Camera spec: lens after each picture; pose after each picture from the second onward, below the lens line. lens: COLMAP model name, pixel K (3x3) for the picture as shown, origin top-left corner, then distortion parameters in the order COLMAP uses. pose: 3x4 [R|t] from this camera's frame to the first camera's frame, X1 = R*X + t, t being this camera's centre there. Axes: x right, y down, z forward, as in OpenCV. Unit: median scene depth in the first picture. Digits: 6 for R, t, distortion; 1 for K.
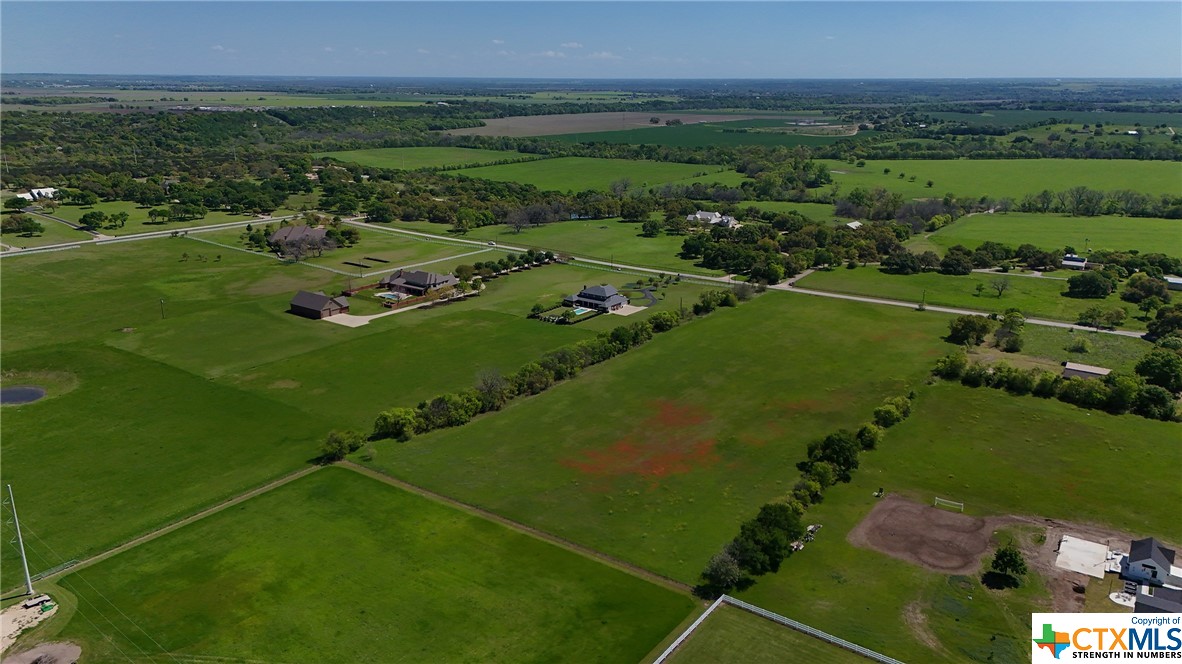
lens RADIAL K [[858.7, 0, 591.0], [0, 858.7, 332.0], [0, 0, 1]] dist [0.108984, -0.136379]
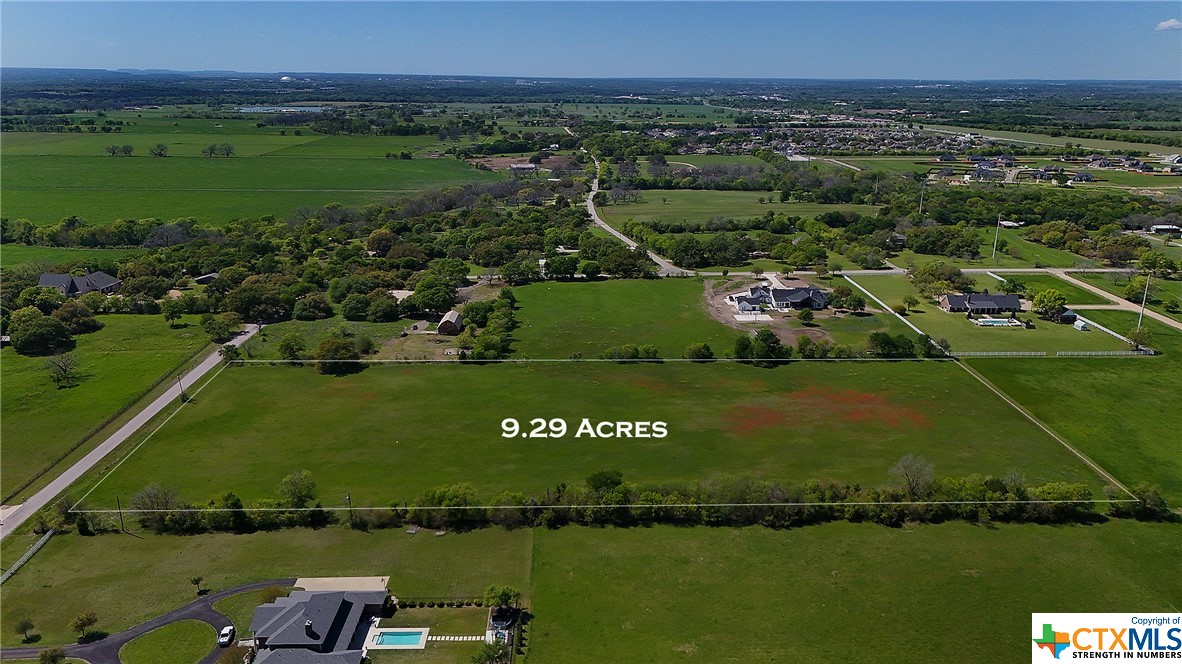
lens RADIAL K [[858.7, 0, 591.0], [0, 858.7, 332.0], [0, 0, 1]] dist [0.108984, -0.136379]
pose [[-0.596414, -0.237828, 0.766634, -0.477889], [0.216250, 0.872174, 0.438804, -0.427379], [-0.772998, 0.427493, -0.468747, 1.426362]]
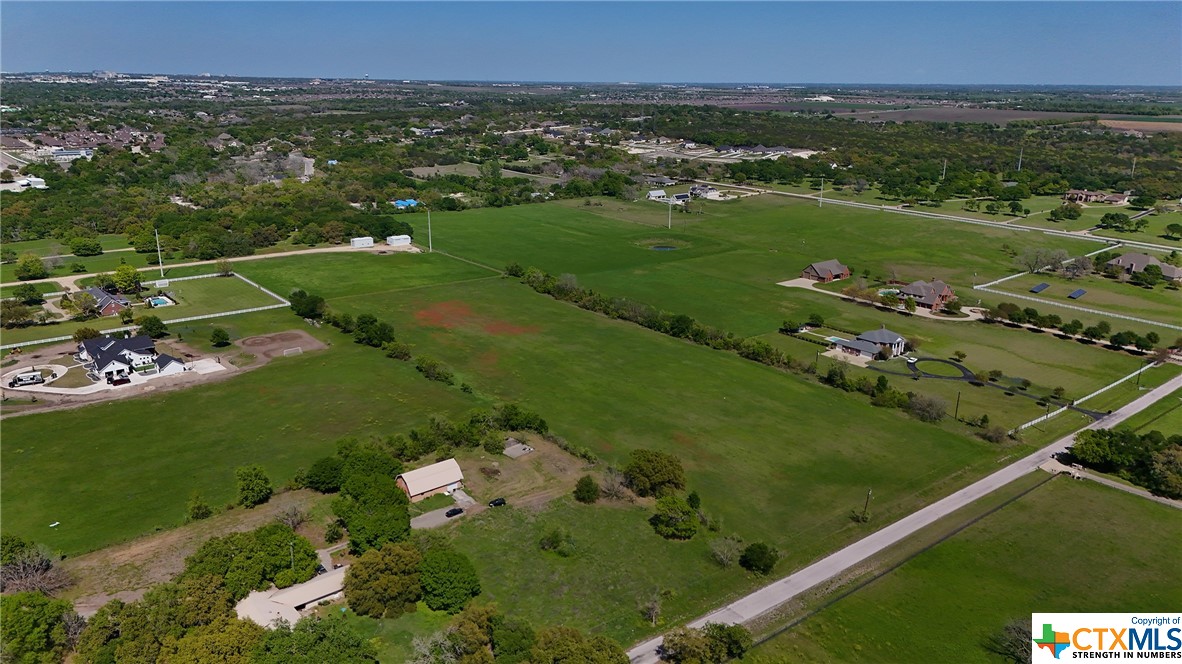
lens RADIAL K [[858.7, 0, 591.0], [0, 858.7, 332.0], [0, 0, 1]] dist [0.108984, -0.136379]
pose [[-0.254958, 0.265495, -0.929790, 1.190571], [-0.284849, 0.898276, 0.334605, -0.348840], [0.924044, 0.350160, -0.153397, 1.203548]]
